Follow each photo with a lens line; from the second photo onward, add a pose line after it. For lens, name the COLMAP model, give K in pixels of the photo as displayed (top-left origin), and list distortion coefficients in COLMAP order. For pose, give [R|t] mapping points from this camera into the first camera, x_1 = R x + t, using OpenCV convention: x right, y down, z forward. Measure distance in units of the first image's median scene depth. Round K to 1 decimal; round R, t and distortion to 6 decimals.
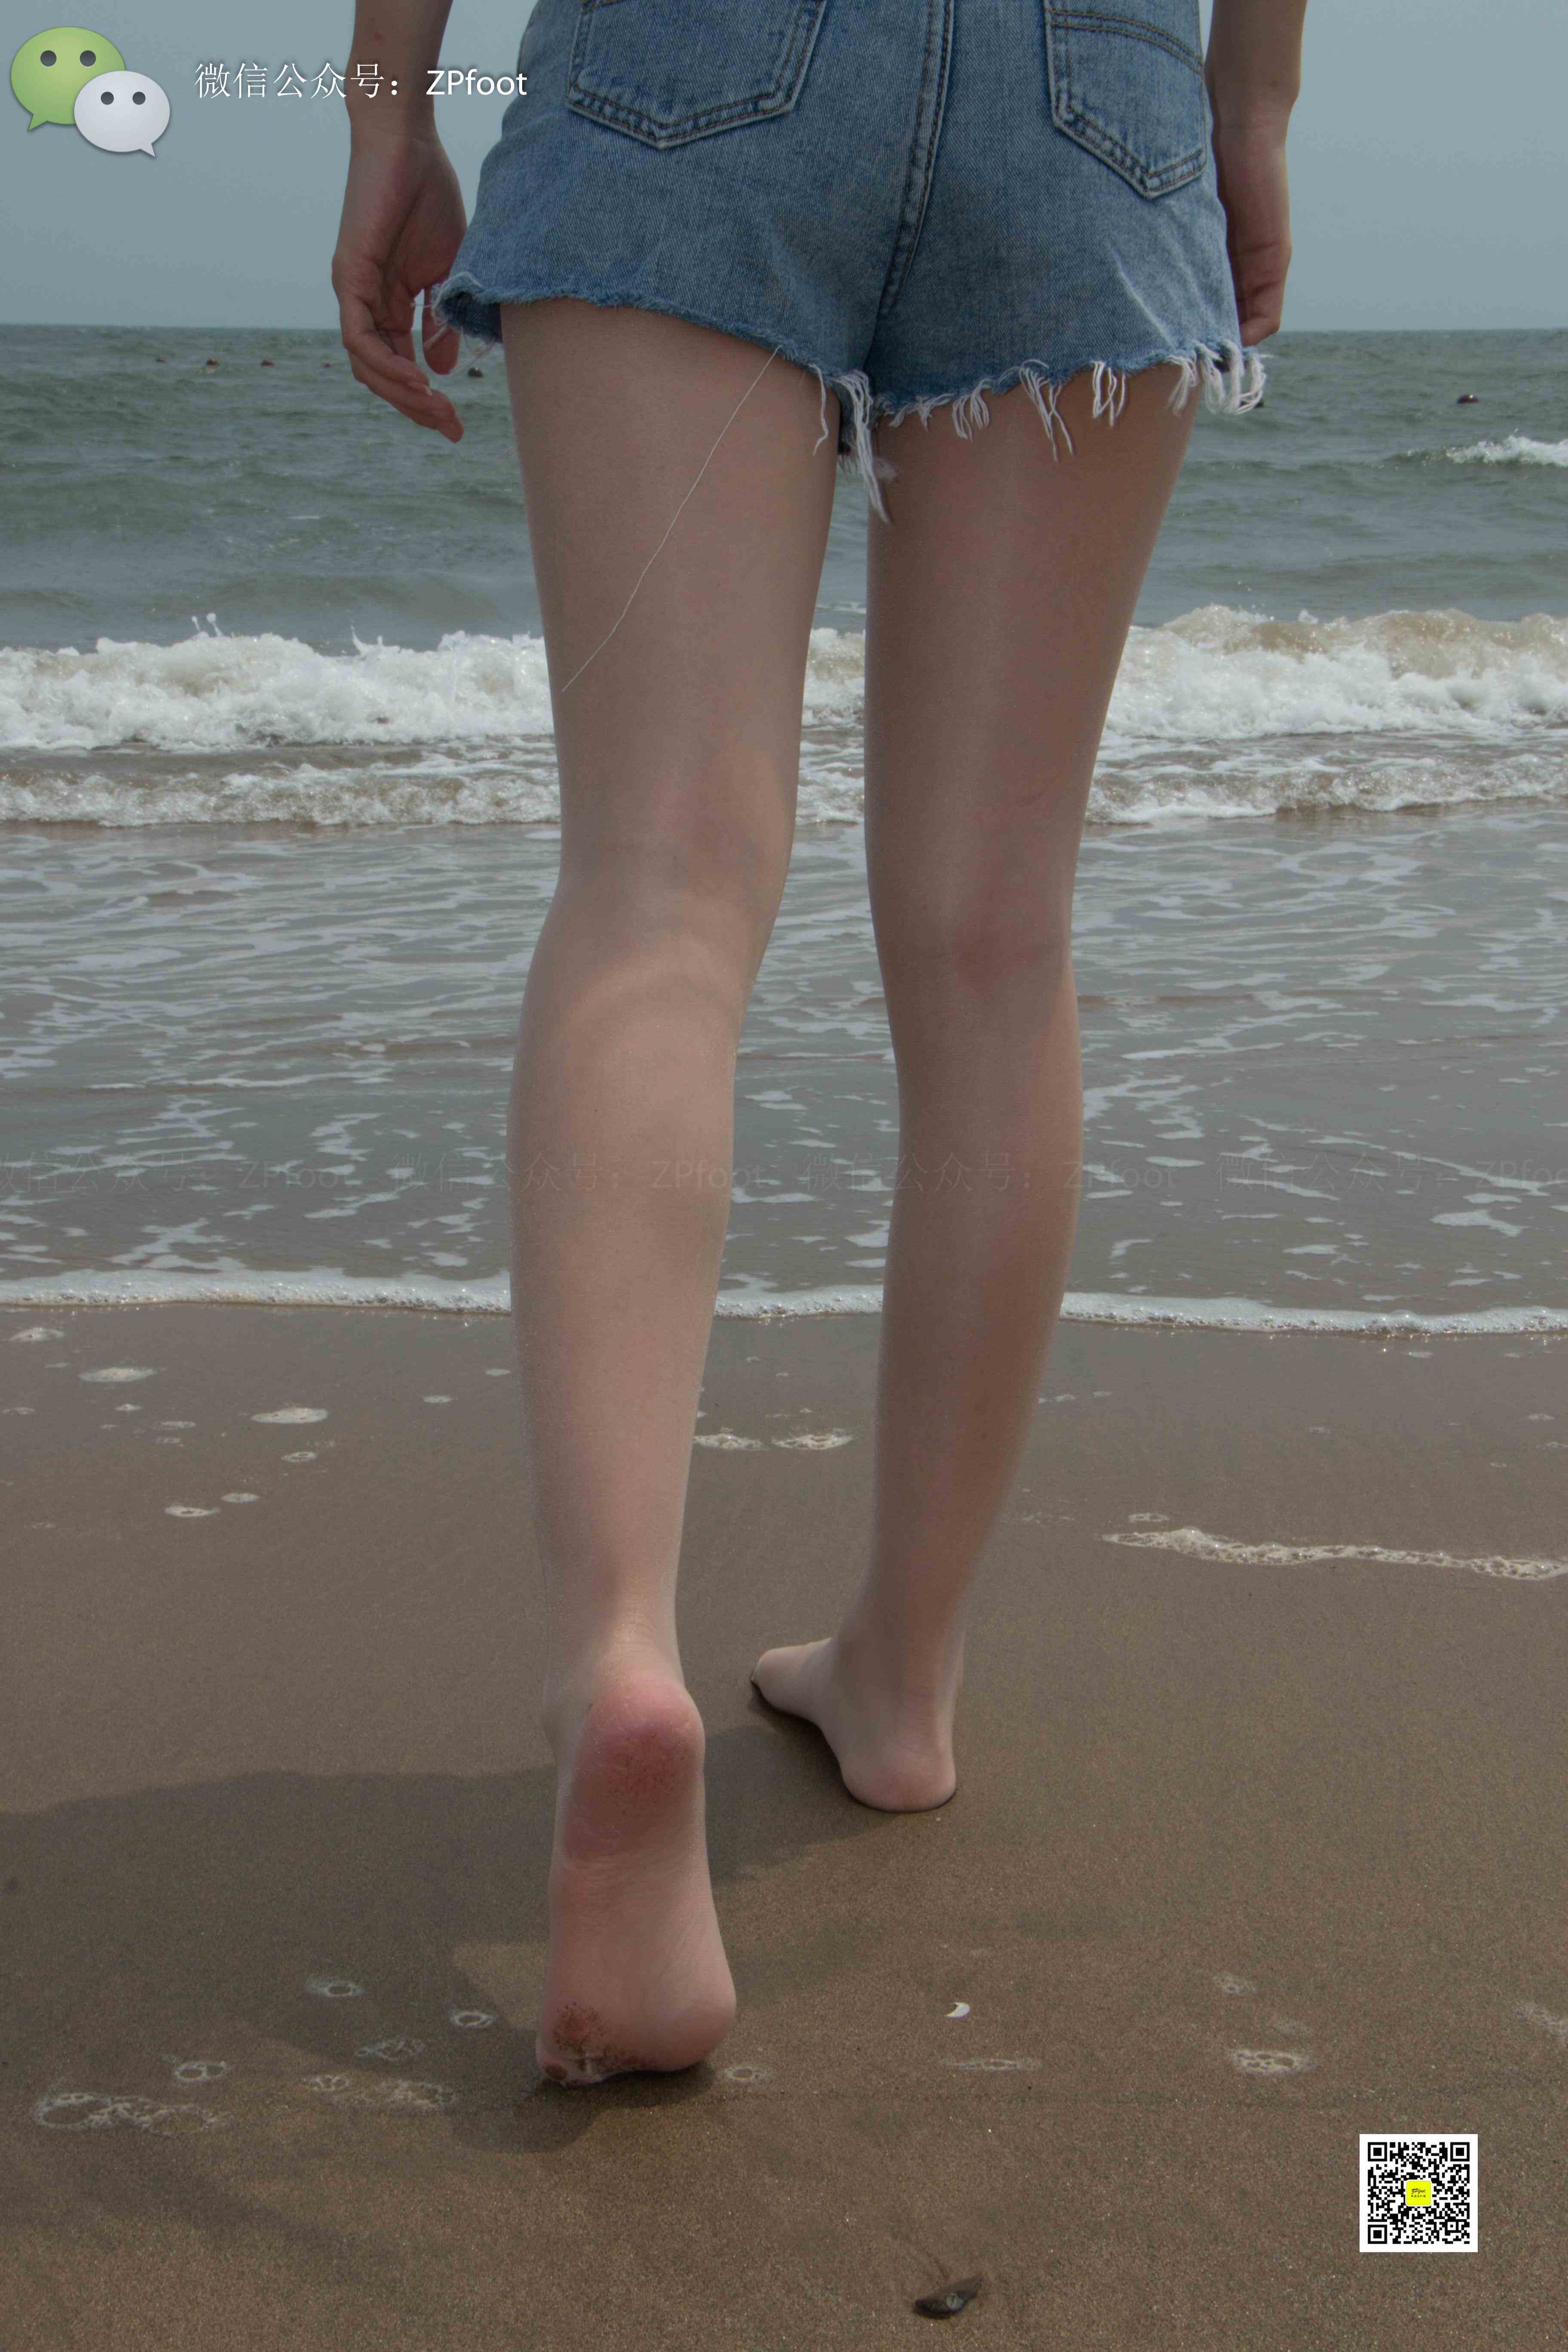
lens RADIAL K [[3501.0, 0, 780.3], [0, 3501.0, 1182.0], [0, 0, 1]] dist [0.070130, 0.000000]
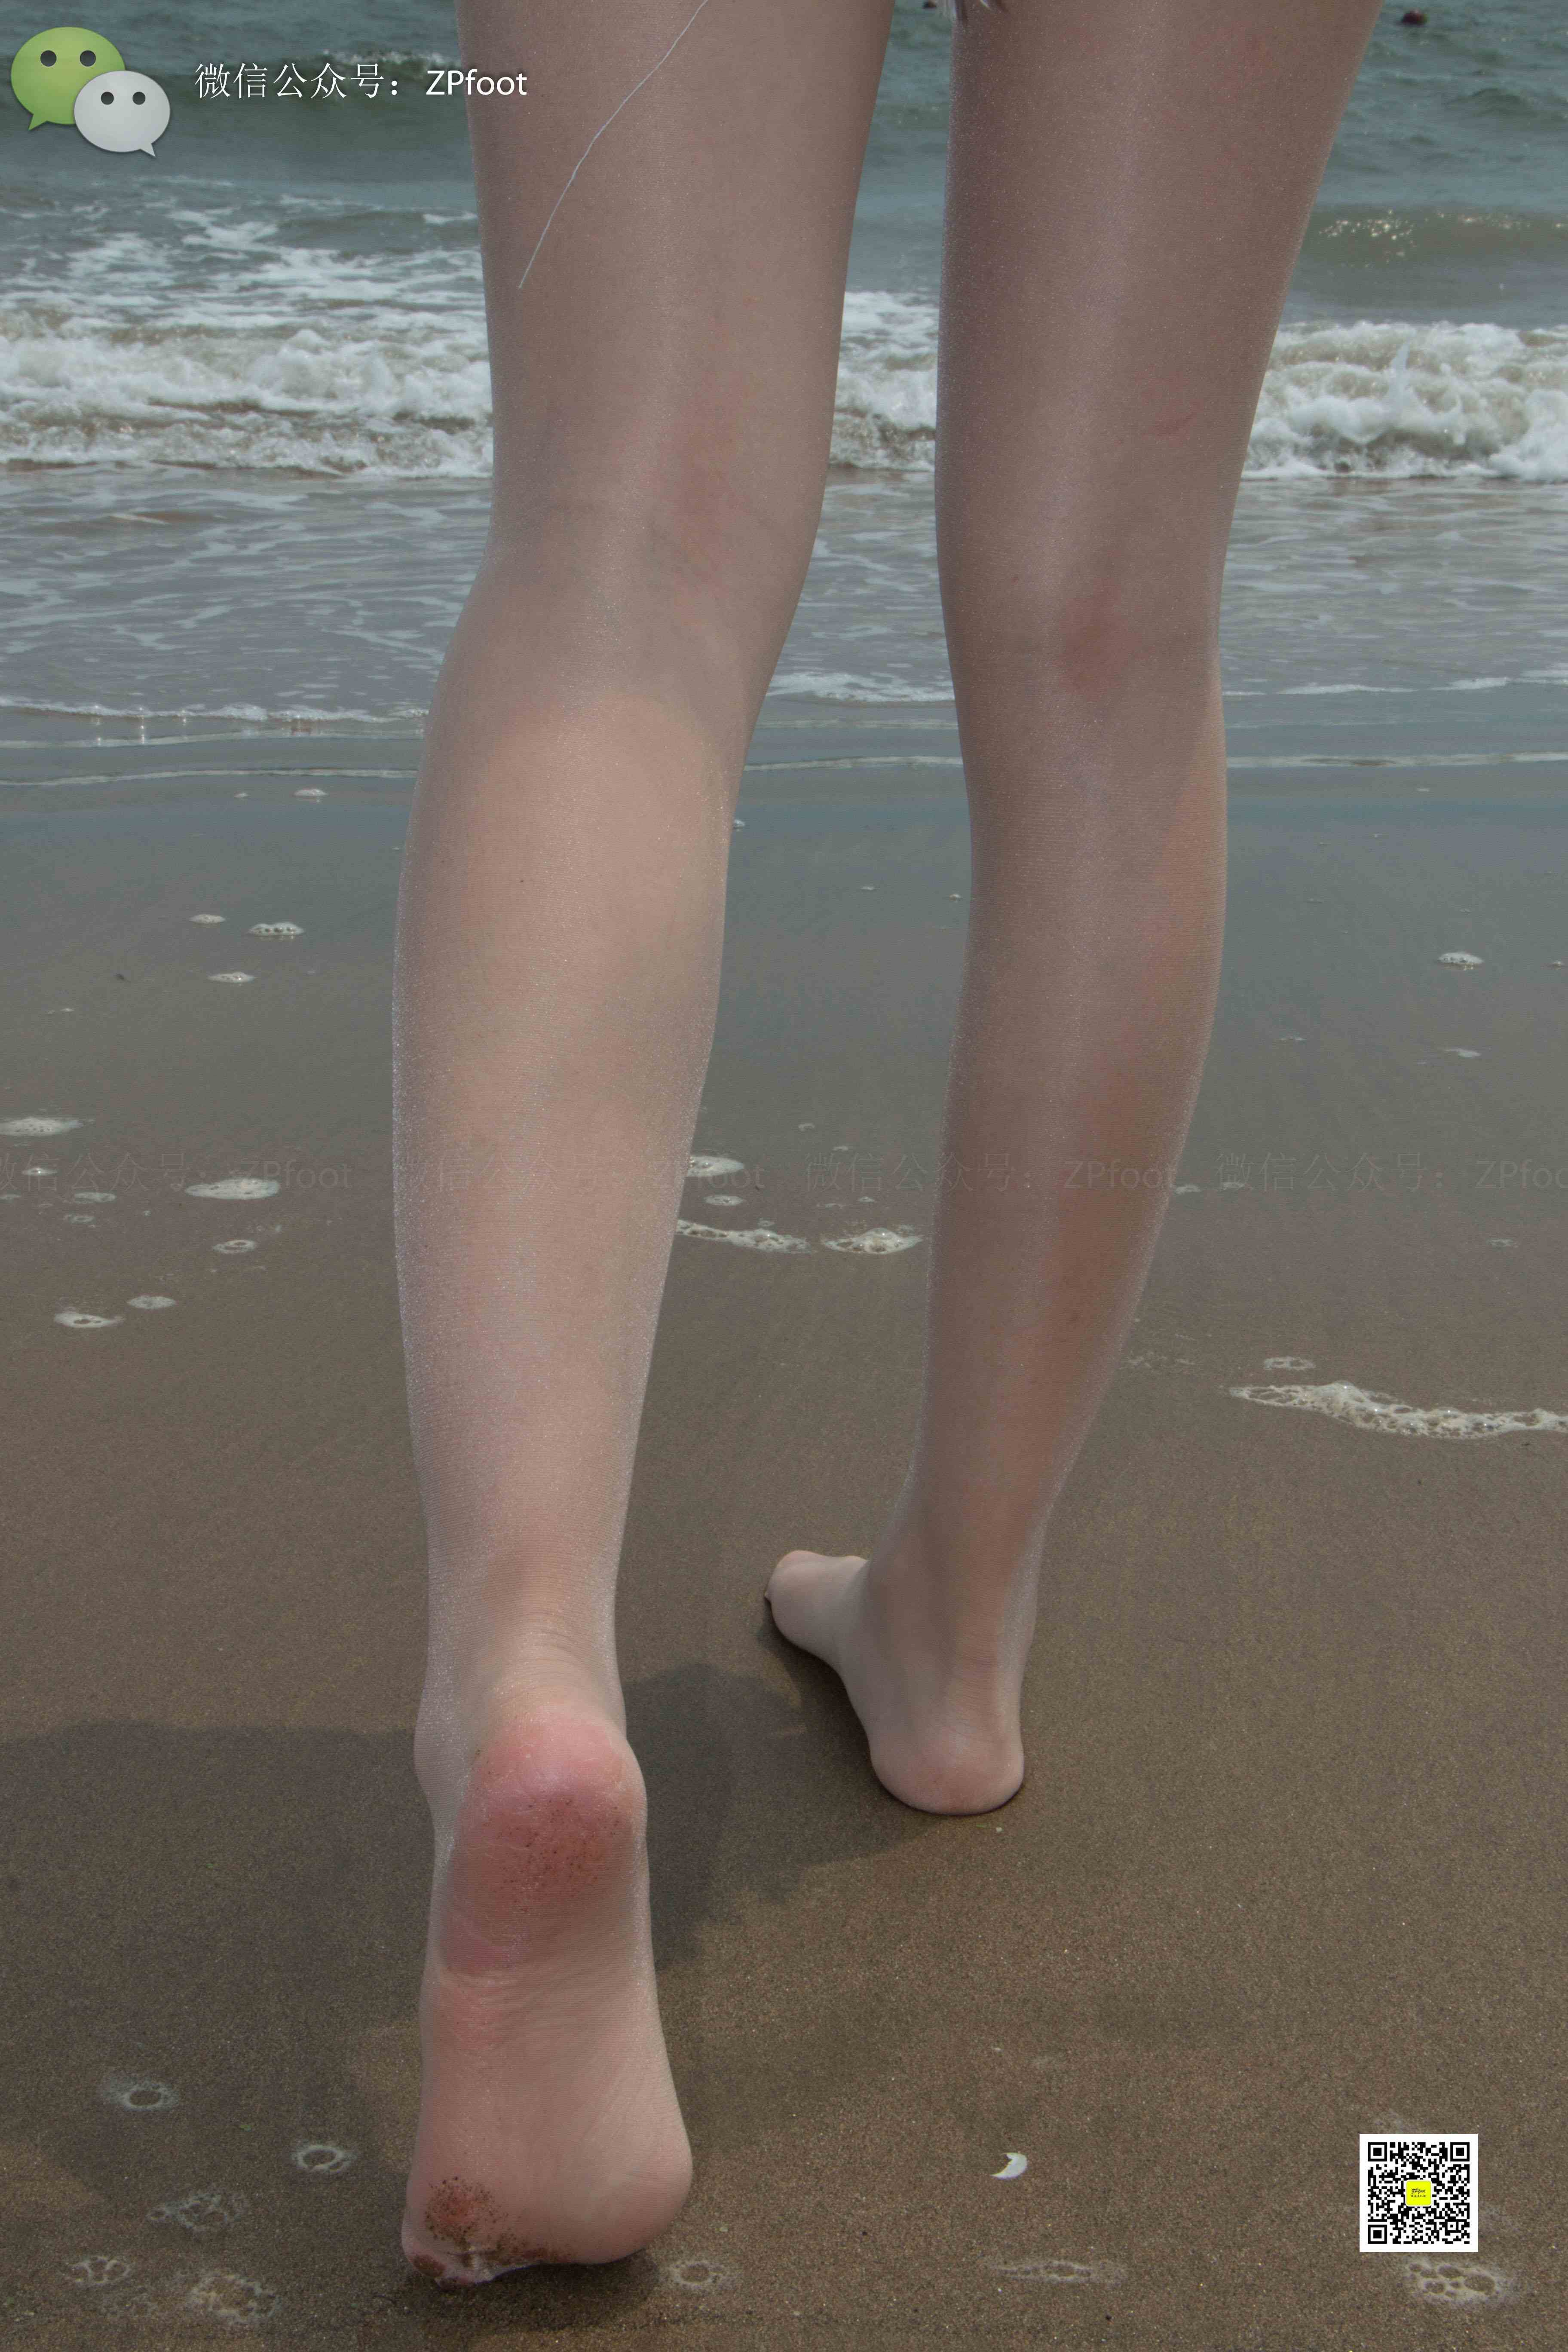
lens RADIAL K [[3501.0, 0, 784.4], [0, 3501.0, 1192.3], [0, 0, 1]] dist [0.070130, 0.000000]
pose [[0.999178, 0.026471, -0.030713, 0.020315], [-0.023265, 0.994673, 0.100418, -0.026472], [0.033208, -0.099621, 0.994471, 0.295500]]
